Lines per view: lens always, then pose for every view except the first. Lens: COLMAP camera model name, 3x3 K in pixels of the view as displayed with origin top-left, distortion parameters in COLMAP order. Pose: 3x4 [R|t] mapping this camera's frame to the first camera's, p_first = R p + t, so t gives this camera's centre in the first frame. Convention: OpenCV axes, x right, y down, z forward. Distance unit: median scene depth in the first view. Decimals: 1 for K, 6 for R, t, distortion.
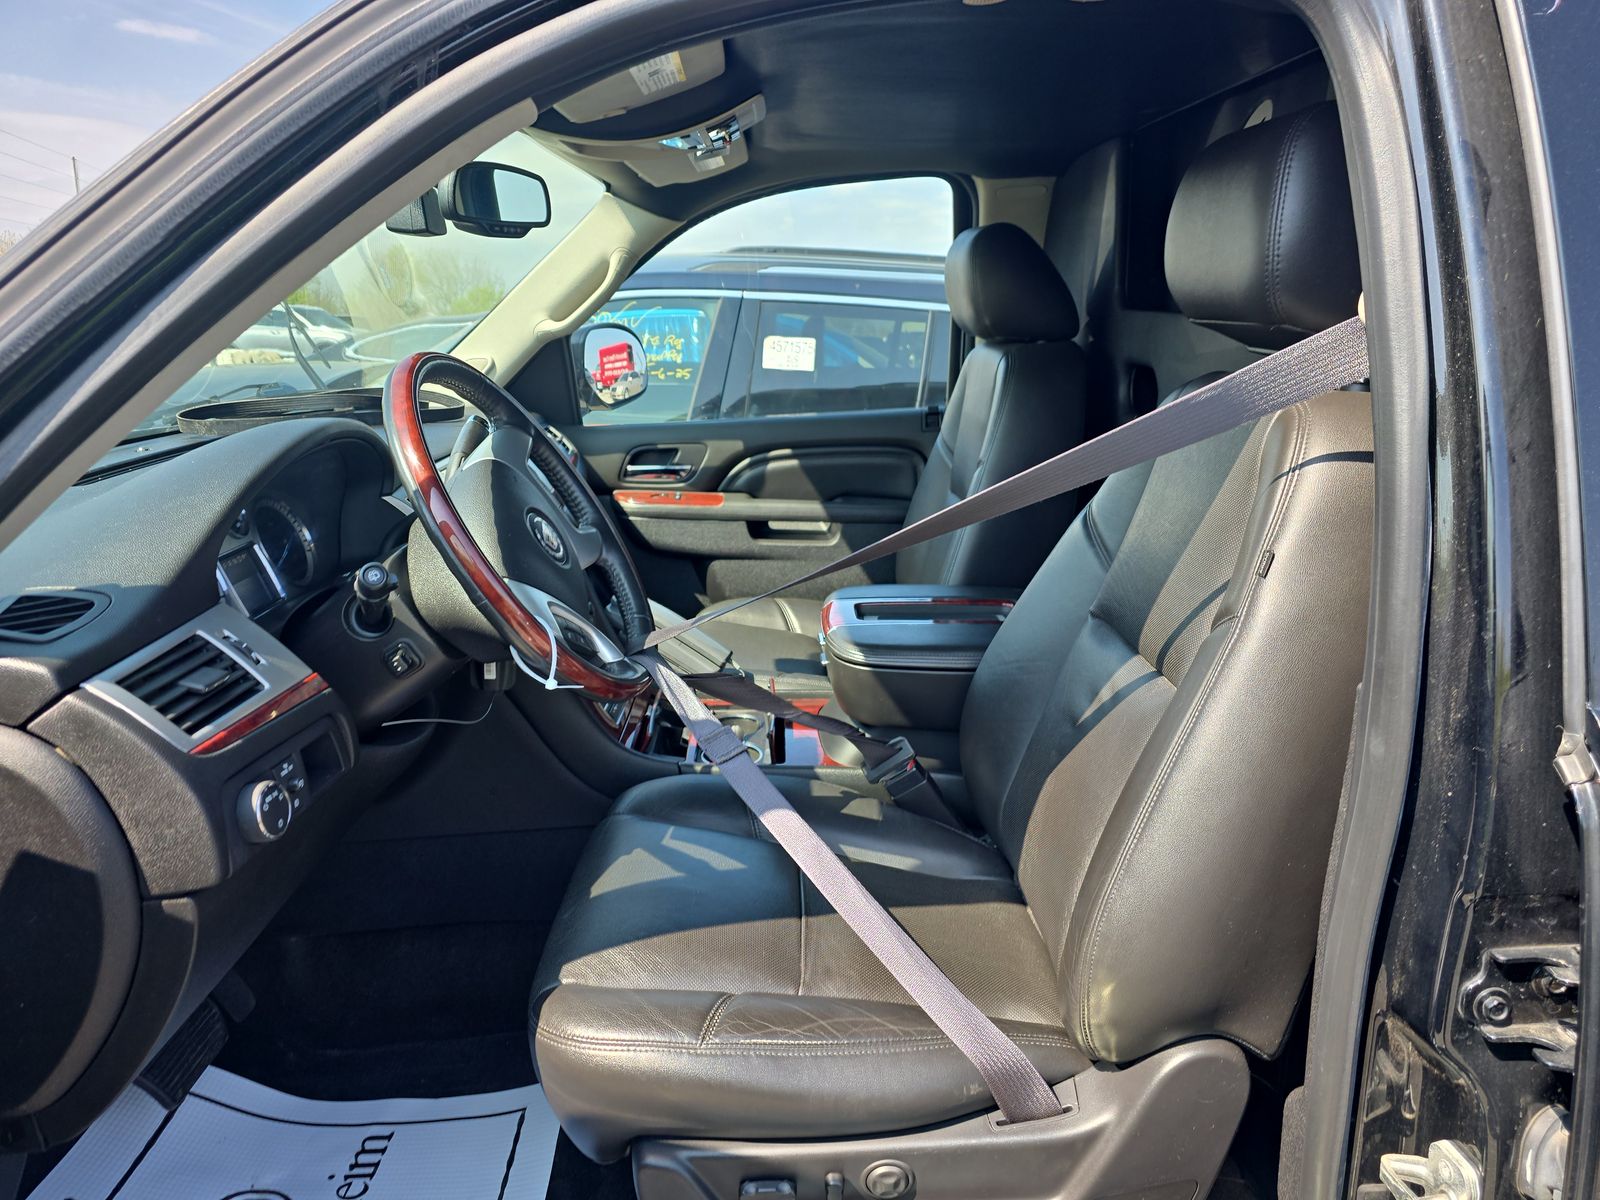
lens RADIAL K [[1070.3, 0, 803.3], [0, 1070.3, 626.7], [0, 0, 1]] dist [0.060395, -0.066701]
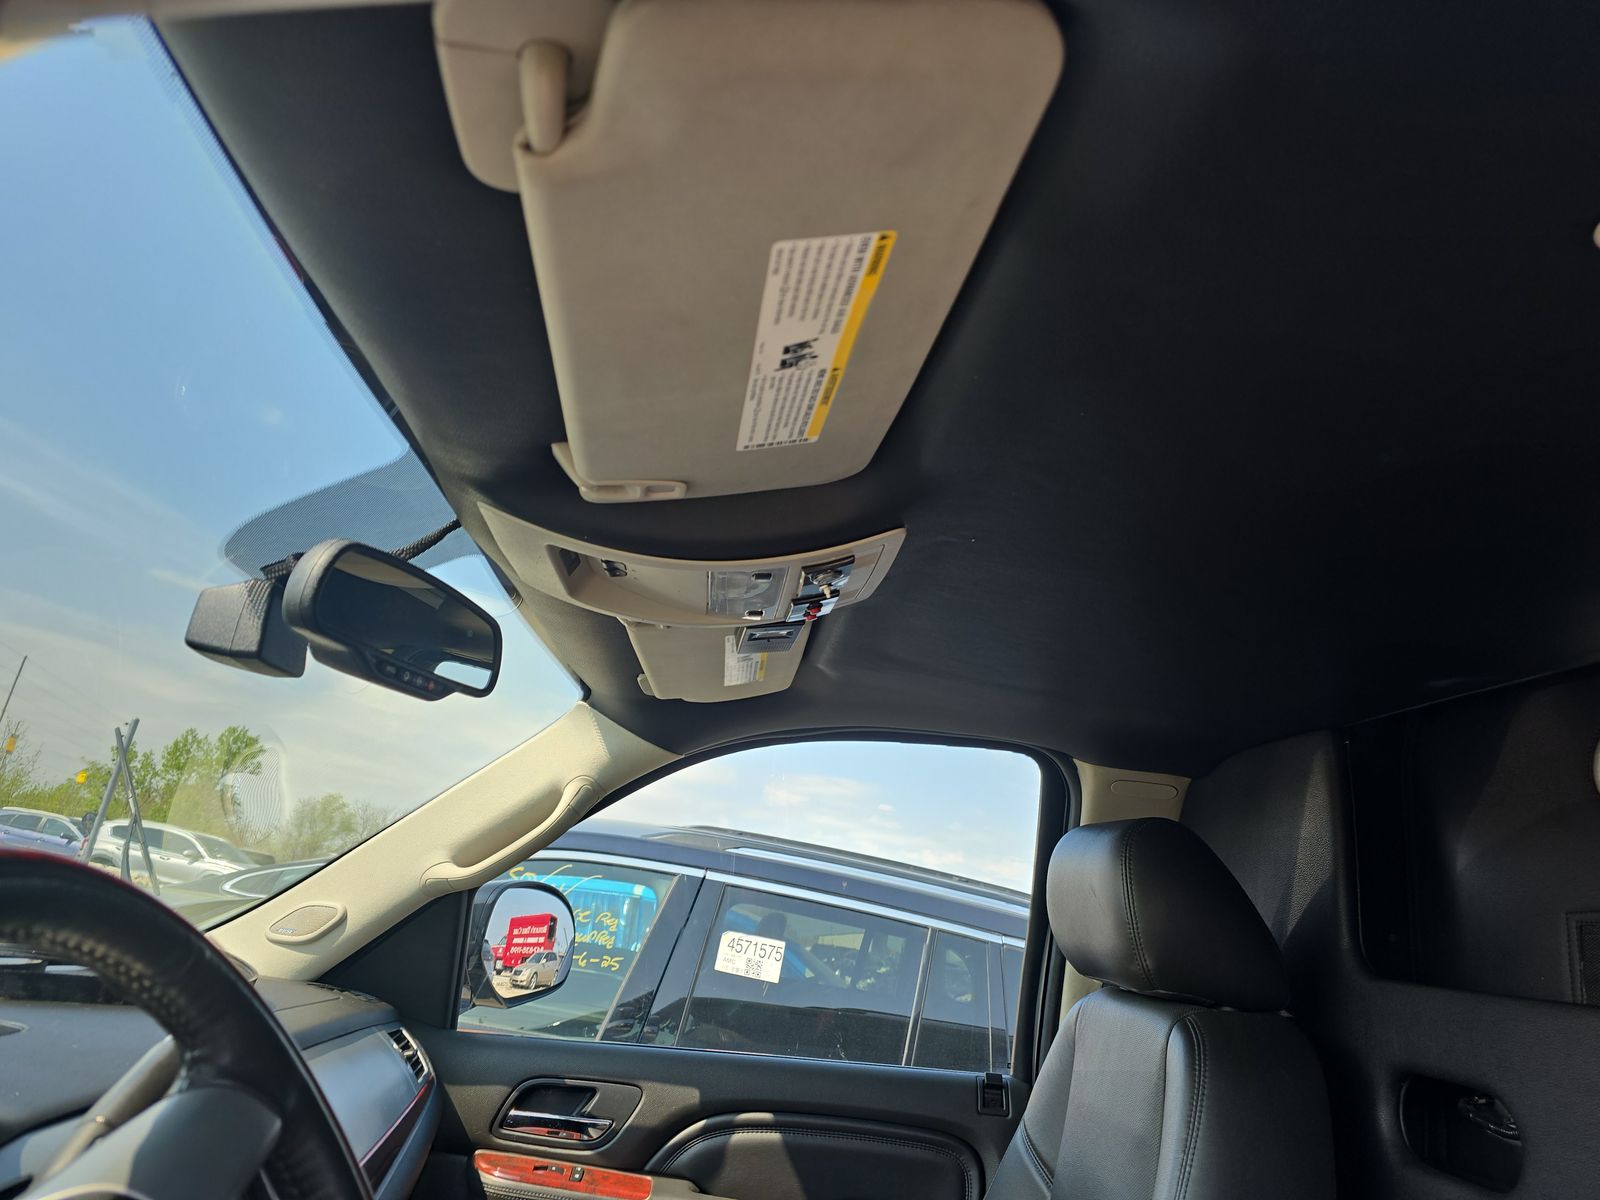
lens RADIAL K [[1070.3, 0, 803.3], [0, 1070.3, 626.7], [0, 0, 1]] dist [0.060395, -0.066701]
pose [[0.987416, 0.154302, 0.034657, -0.047737], [-0.113732, 0.845116, -0.522345, -0.060863], [-0.109888, 0.511830, 0.852030, 0.240774]]
